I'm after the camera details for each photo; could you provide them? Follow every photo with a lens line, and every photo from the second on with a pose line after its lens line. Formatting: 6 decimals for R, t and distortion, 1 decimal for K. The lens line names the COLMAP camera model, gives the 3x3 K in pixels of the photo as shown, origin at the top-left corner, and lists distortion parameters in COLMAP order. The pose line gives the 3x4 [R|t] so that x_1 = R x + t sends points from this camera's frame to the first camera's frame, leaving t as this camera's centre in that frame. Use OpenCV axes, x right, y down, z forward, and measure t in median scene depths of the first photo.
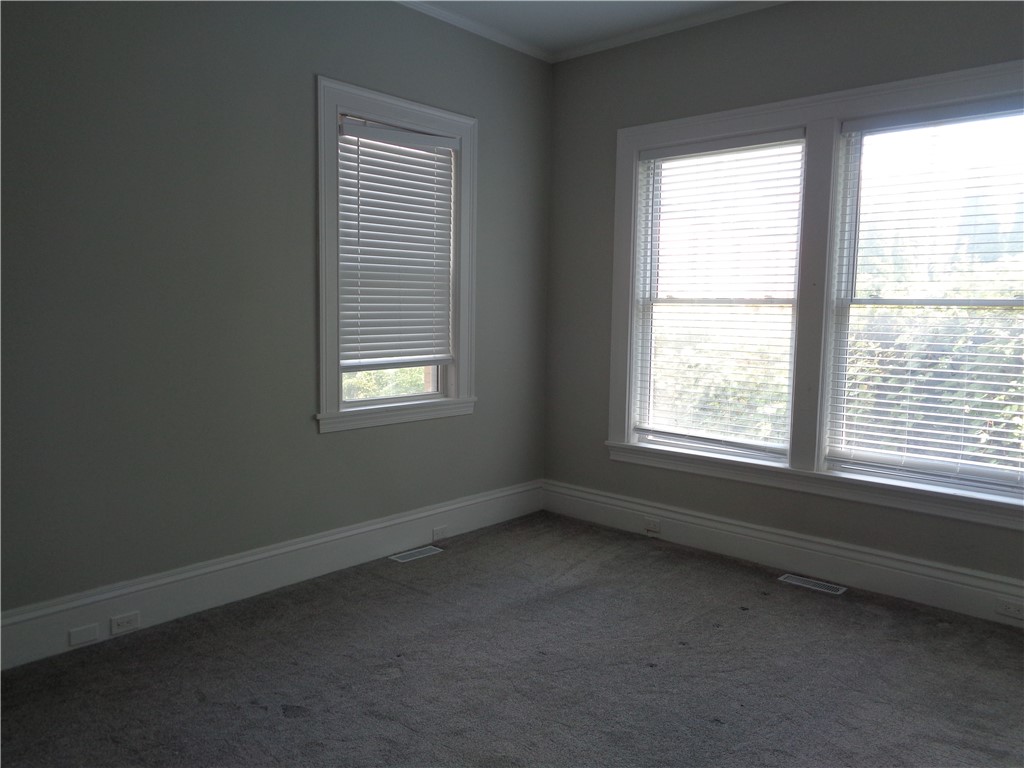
lens RADIAL K [[762.0, 0, 512.0], [0, 762.0, 384.0], [0, 0, 1]] dist [-0.031955, 0.006387]
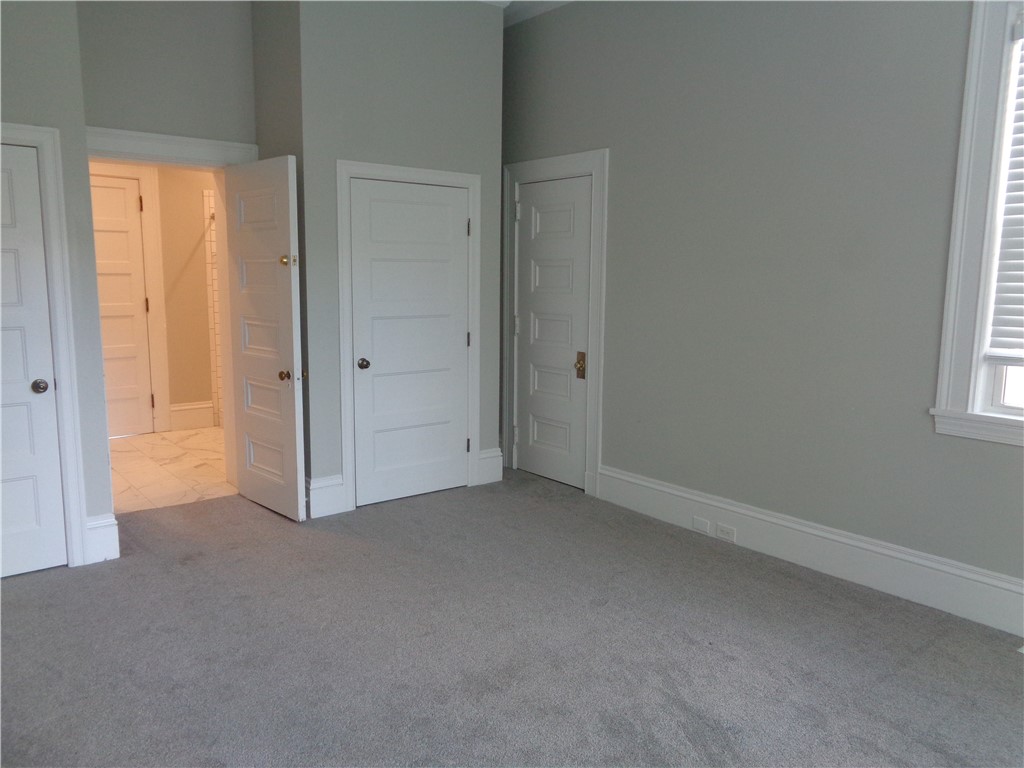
lens RADIAL K [[762.0, 0, 512.0], [0, 762.0, 384.0], [0, 0, 1]] dist [-0.031955, 0.006387]
pose [[-0.157843, 0.134240, -0.978297, 0.649150], [-0.108733, 0.982329, 0.152336, -0.064661], [0.981459, 0.130418, -0.140458, 0.717202]]
